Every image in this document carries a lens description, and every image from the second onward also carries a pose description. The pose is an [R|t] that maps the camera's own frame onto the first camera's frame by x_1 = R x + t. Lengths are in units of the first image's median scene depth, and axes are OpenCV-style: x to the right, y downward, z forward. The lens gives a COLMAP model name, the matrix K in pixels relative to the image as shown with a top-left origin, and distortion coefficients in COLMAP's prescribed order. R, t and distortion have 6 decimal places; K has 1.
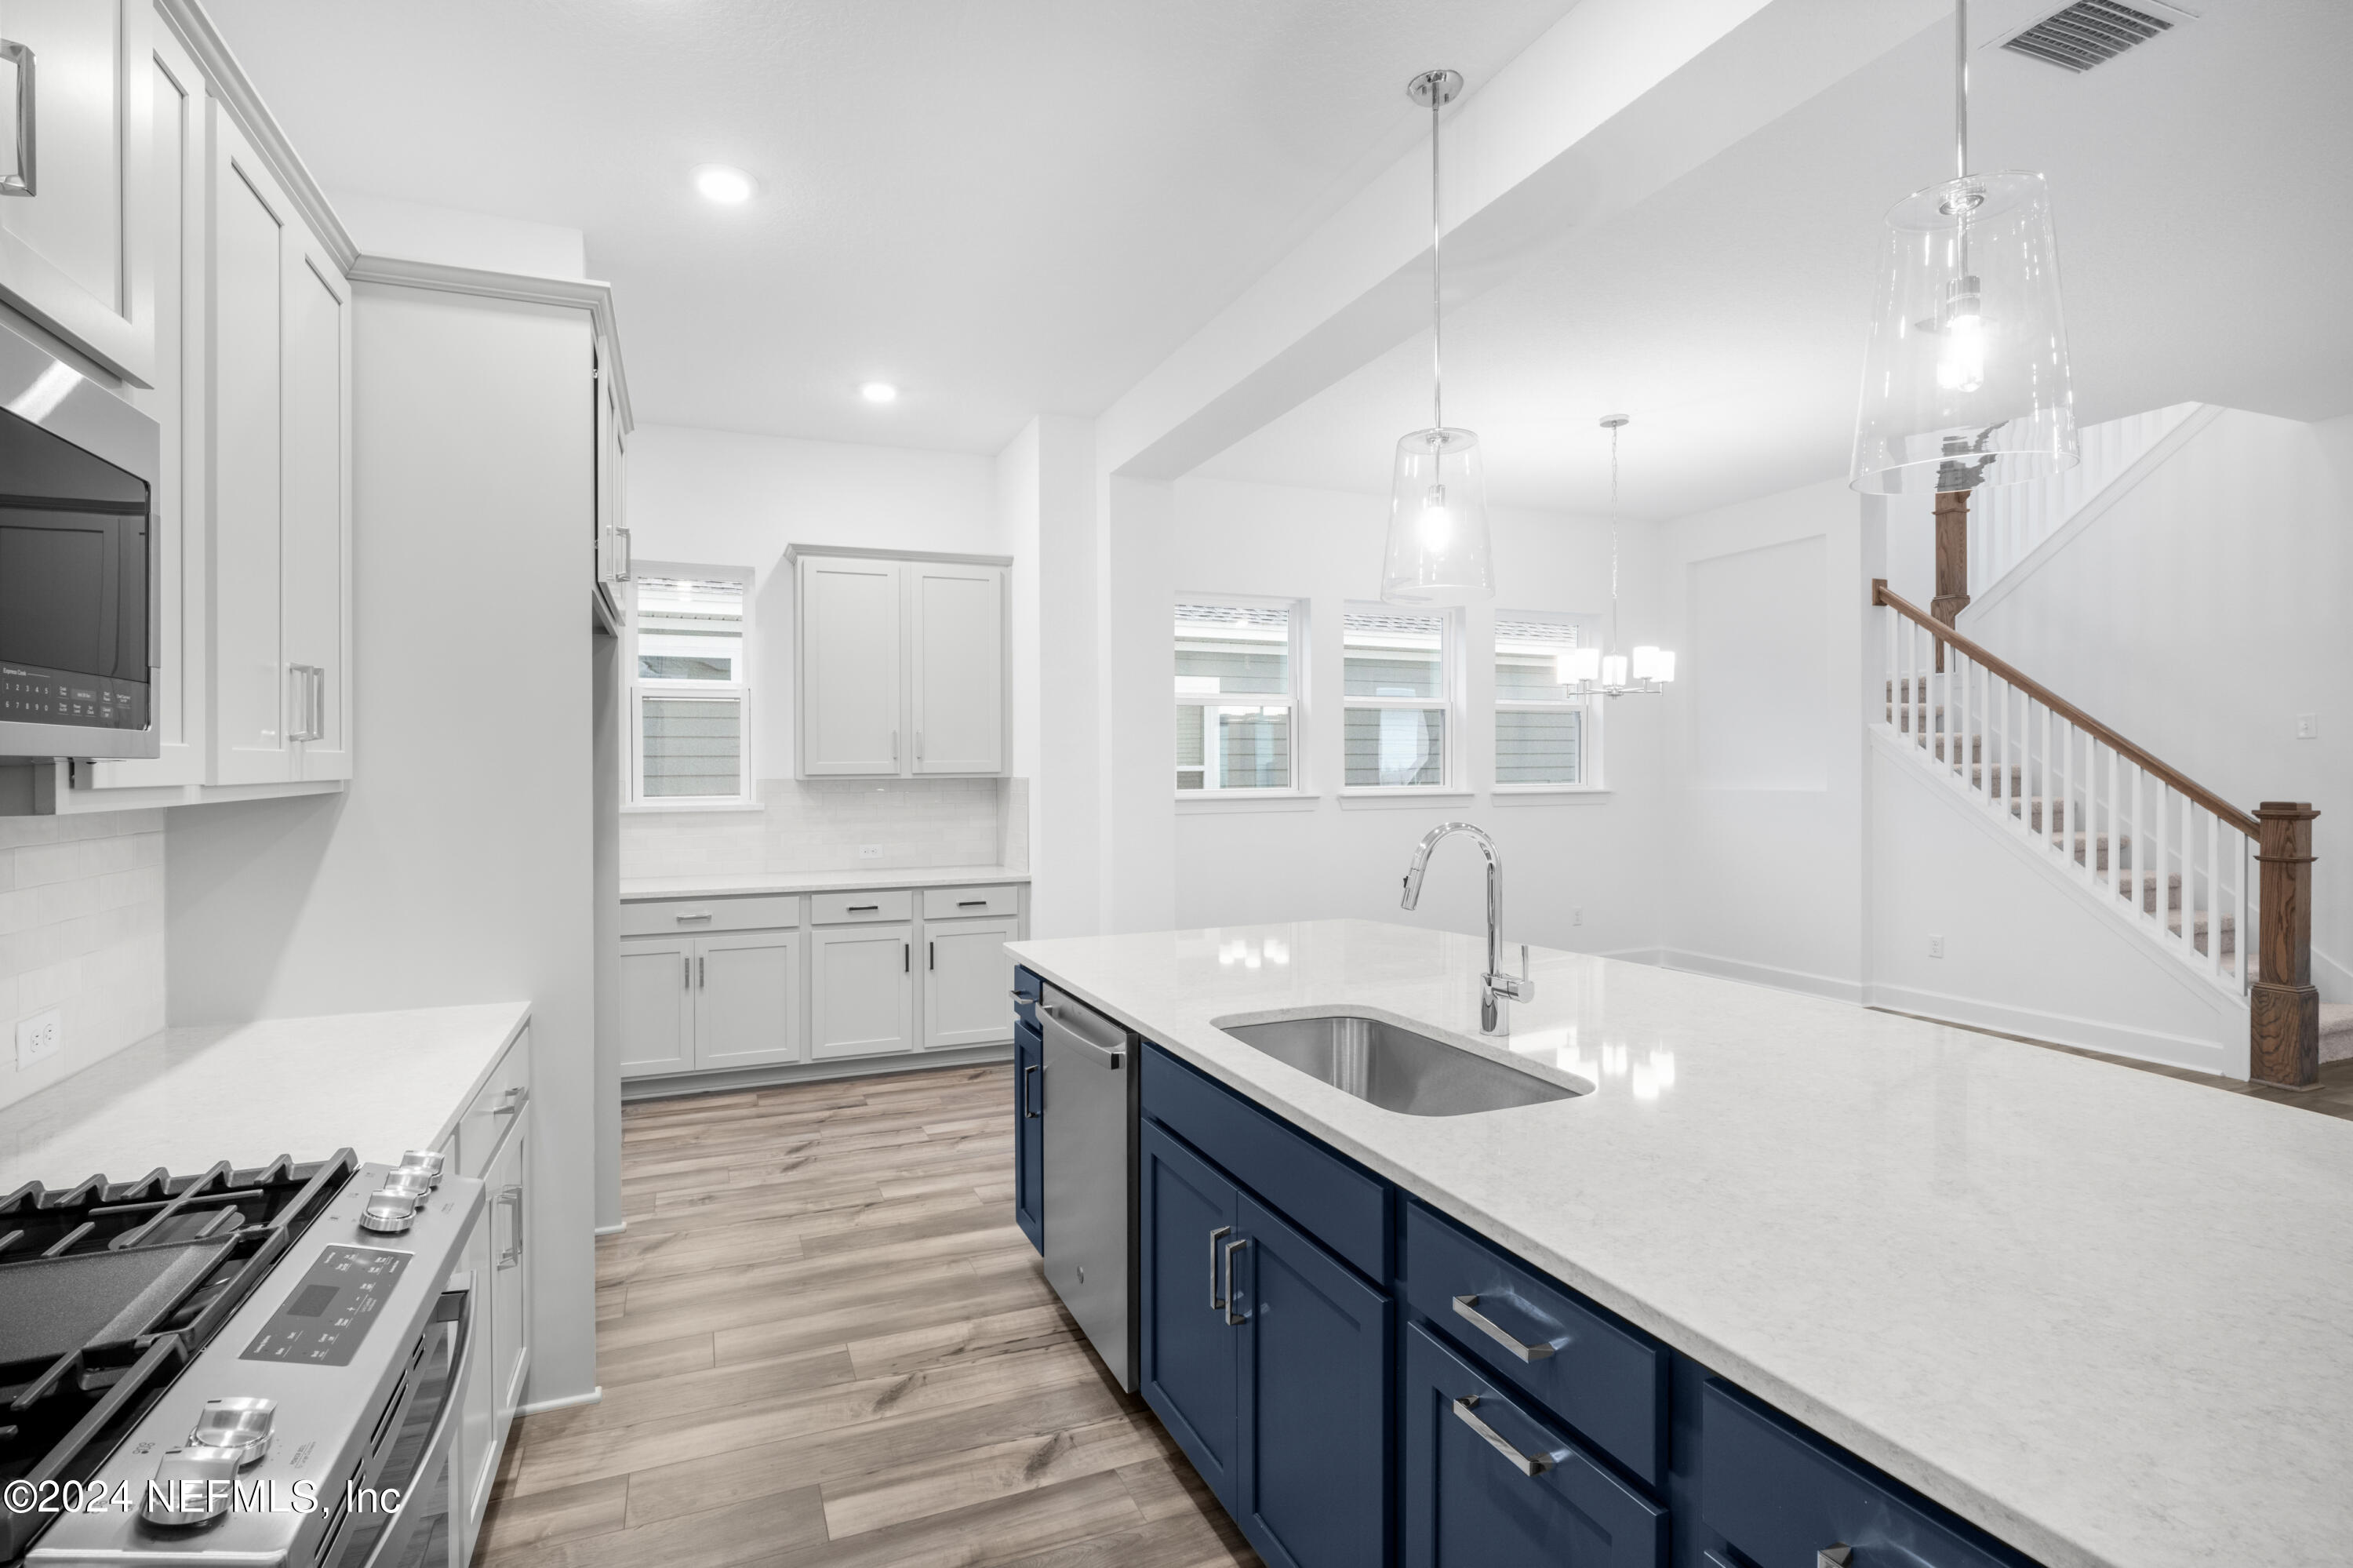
lens RADIAL K [[1163.5, 0, 1176.5], [0, 1163.5, 781.0], [0, 0, 1]] dist [-0.000941, -0.000372]
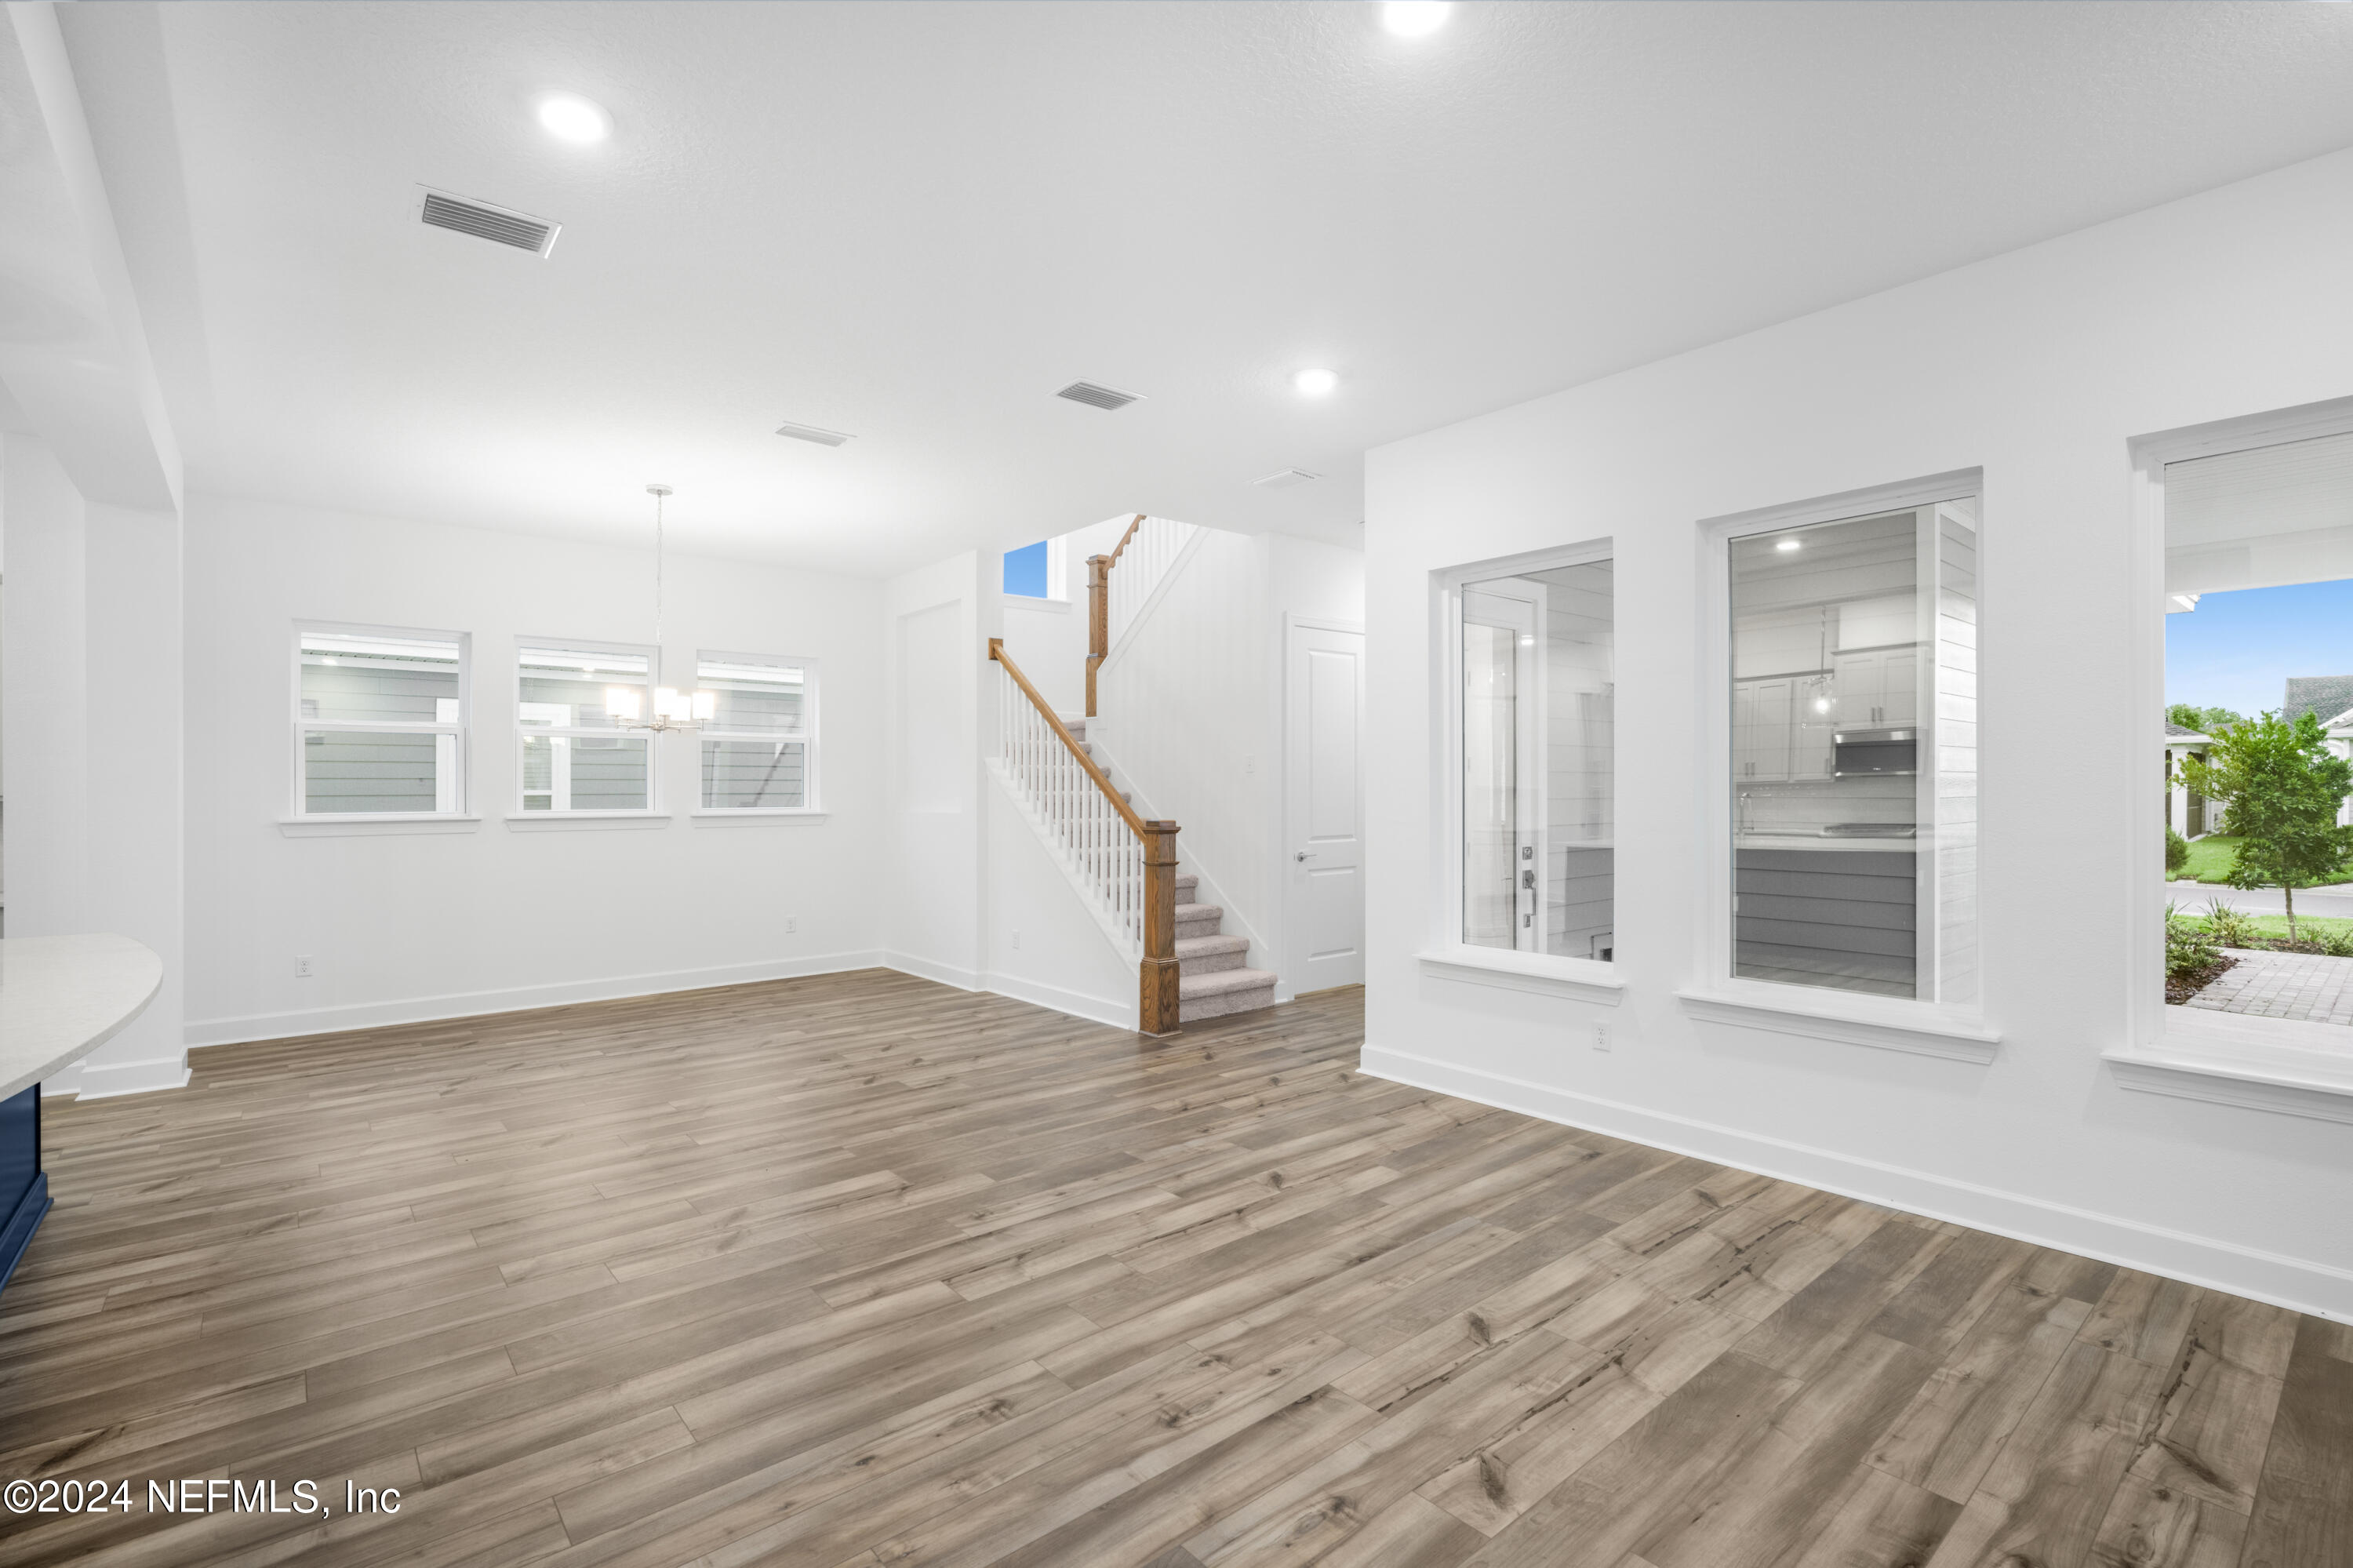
lens RADIAL K [[1062.7, 0, 1164.2], [0, 1062.7, 789.4], [0, 0, 1]] dist [-0.005568, 0.000376]
pose [[0.955885, 0.004311, 0.293710, 0.445285], [-0.000708, 0.999923, -0.012372, -0.002030], [-0.293741, 0.011618, 0.955815, -0.115105]]
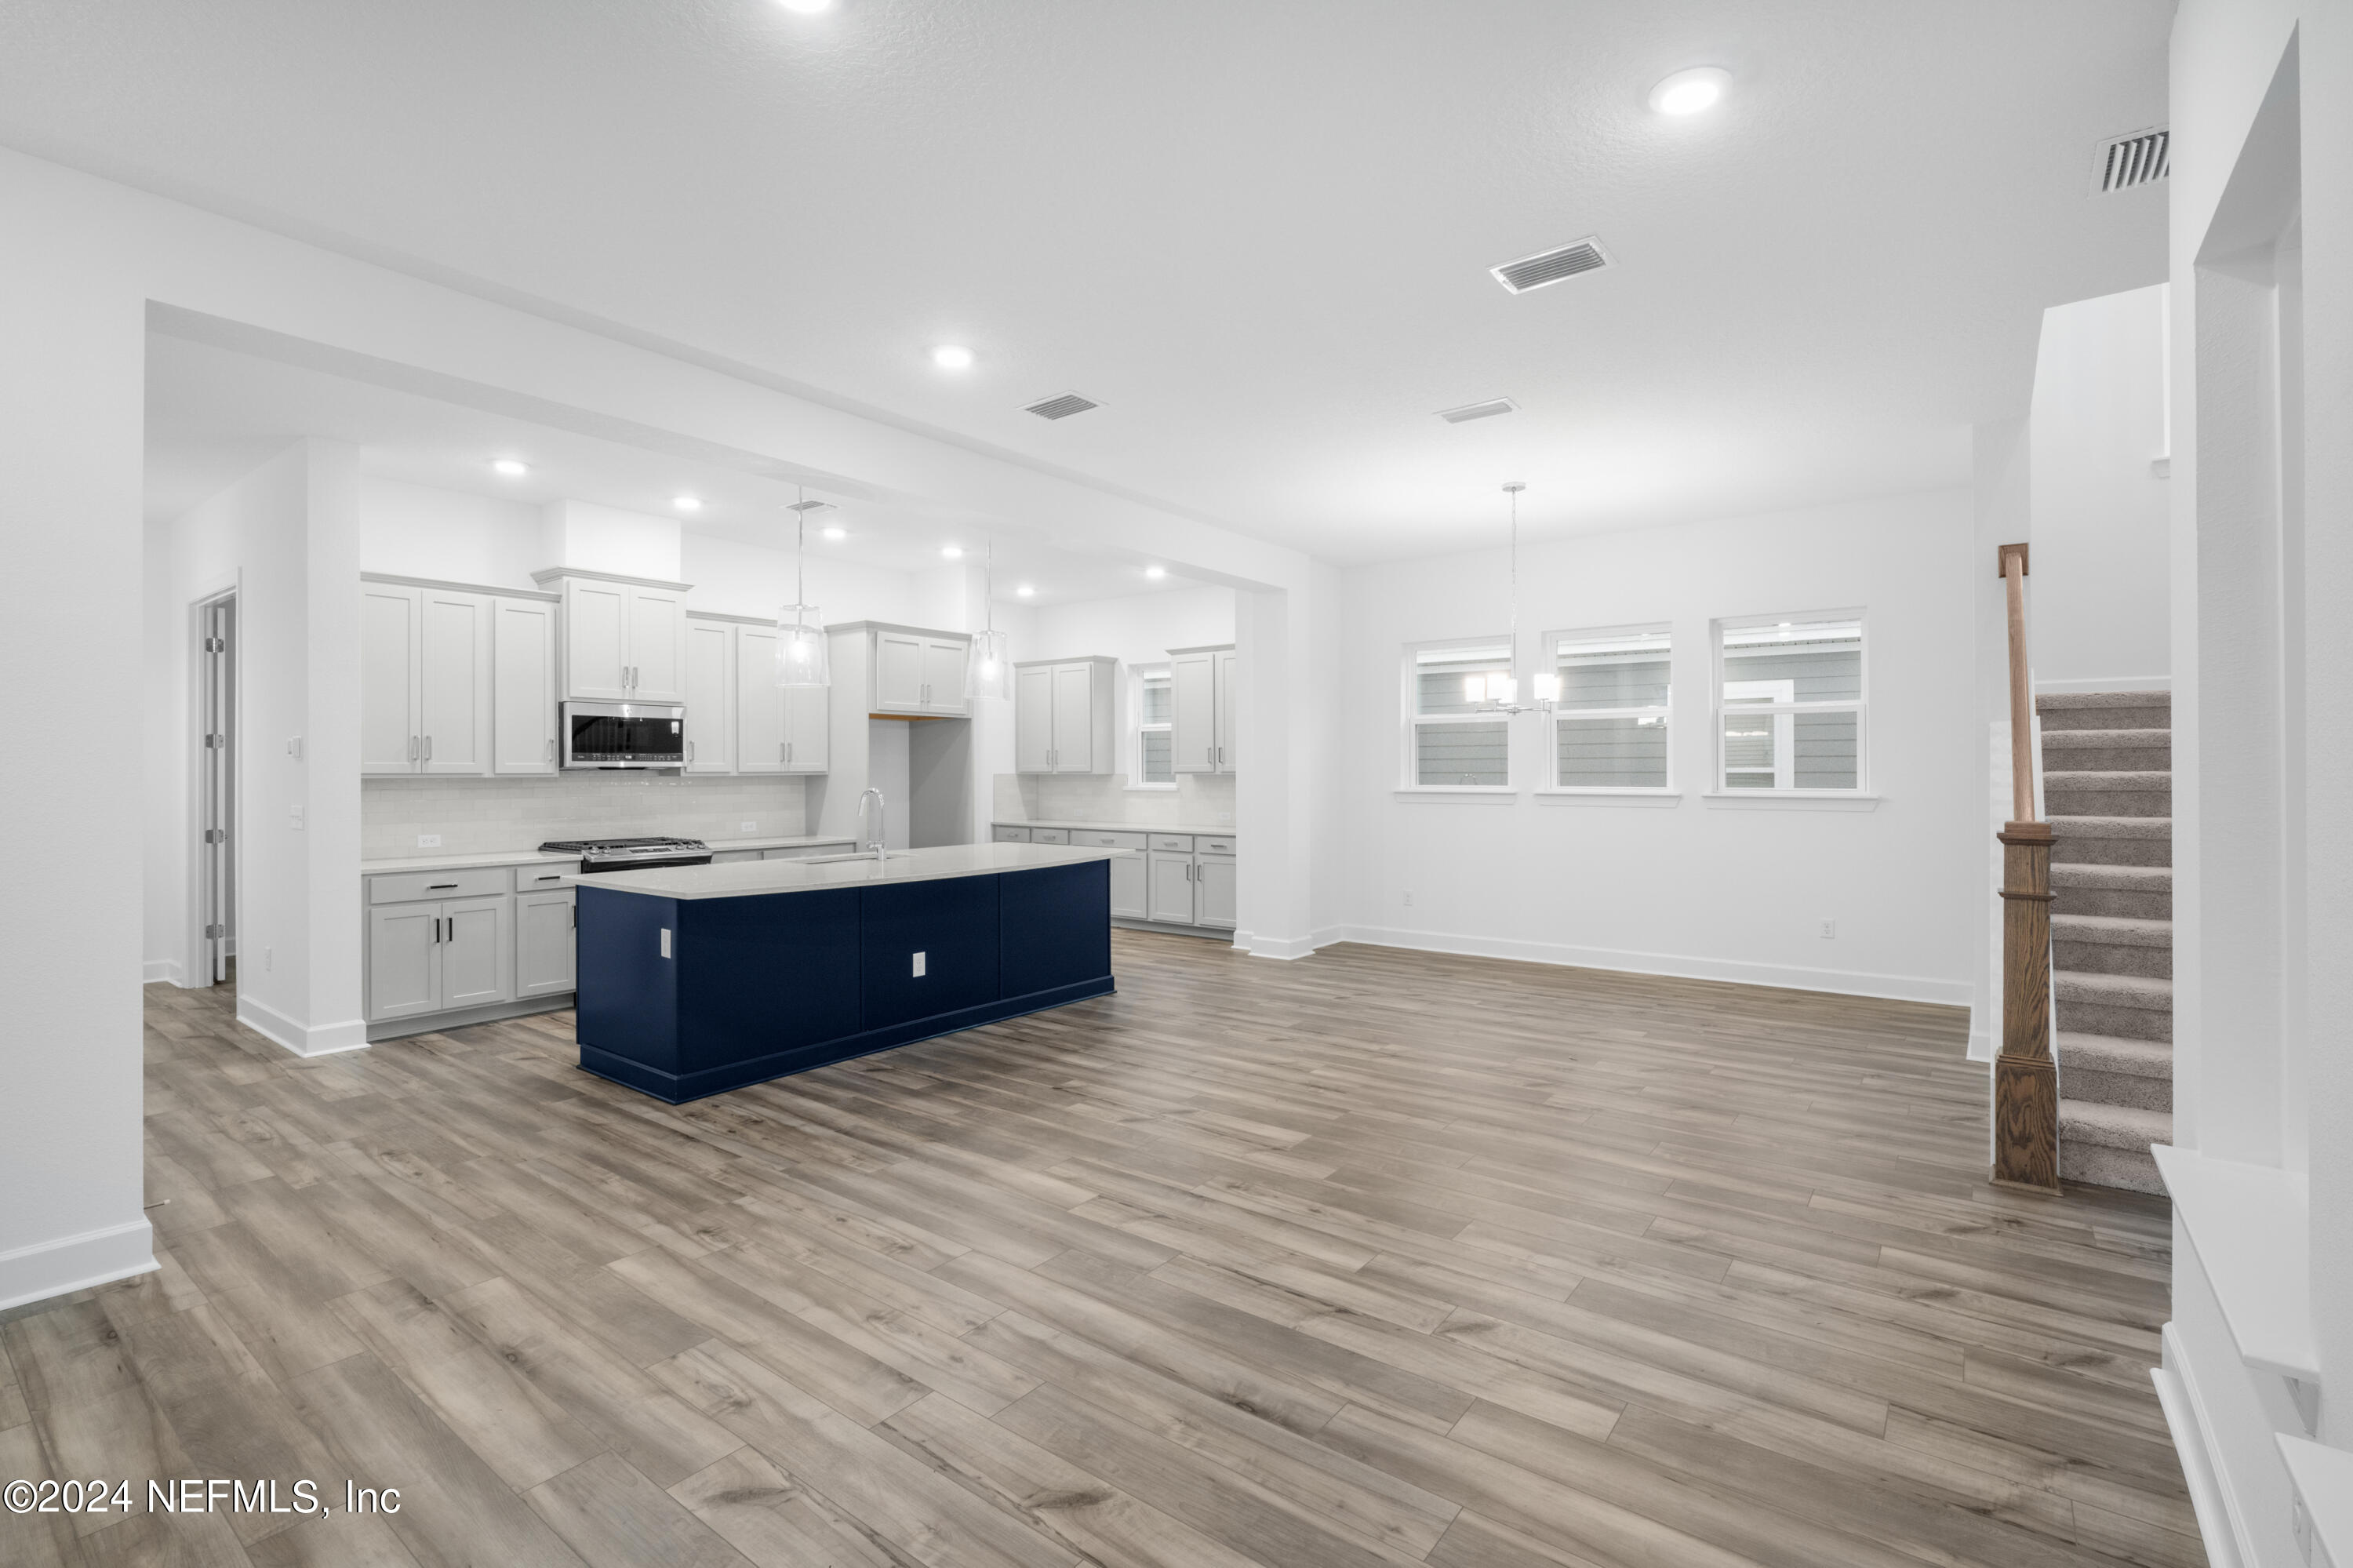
lens RADIAL K [[1062.7, 0, 1162.5], [0, 1062.7, 764.2], [0, 0, 1]] dist [-0.005568, 0.000376]
pose [[0.496415, 0.001801, -0.868084, 0.946246], [-0.010587, 0.999936, -0.003979, -0.008878], [0.868021, 0.011166, 0.496402, 0.107112]]
